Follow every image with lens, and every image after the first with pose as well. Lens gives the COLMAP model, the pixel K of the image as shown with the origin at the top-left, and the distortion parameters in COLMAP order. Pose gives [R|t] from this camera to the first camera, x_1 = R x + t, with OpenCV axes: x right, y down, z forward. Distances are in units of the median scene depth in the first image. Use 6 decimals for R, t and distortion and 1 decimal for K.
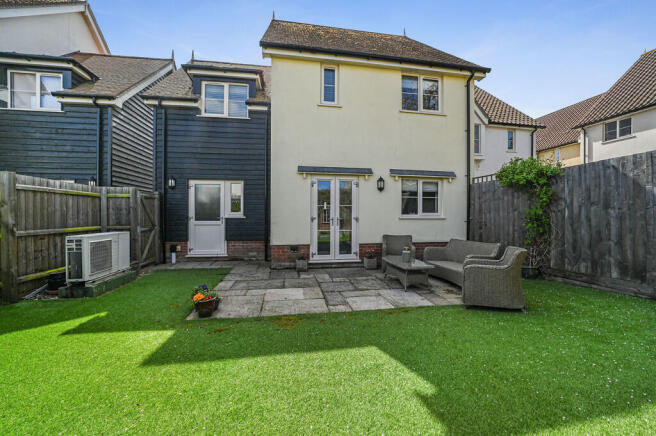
lens RADIAL K [[253.7, 0, 329.9], [0, 253.7, 216.2], [0, 0, 1]] dist [-0.020796, 0.001983]
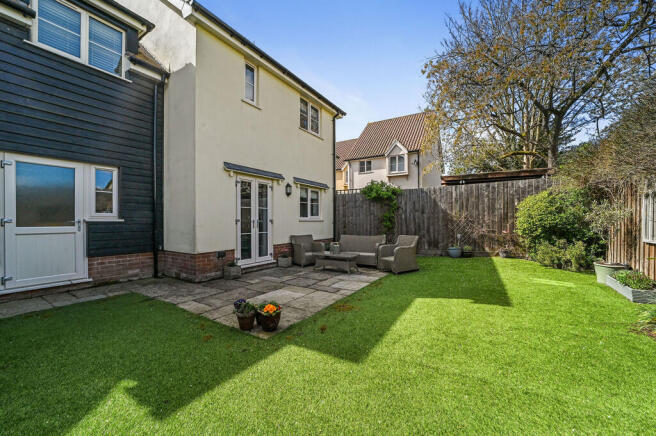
lens RADIAL K [[253.7, 0, 328.4], [0, 253.7, 219.6], [0, 0, 1]] dist [-0.020796, 0.001983]
pose [[0.670969, -0.002755, 0.741481, -0.506620], [0.009174, 0.999947, -0.004587, 0.011330], [-0.741429, 0.009880, 0.670959, 0.132951]]
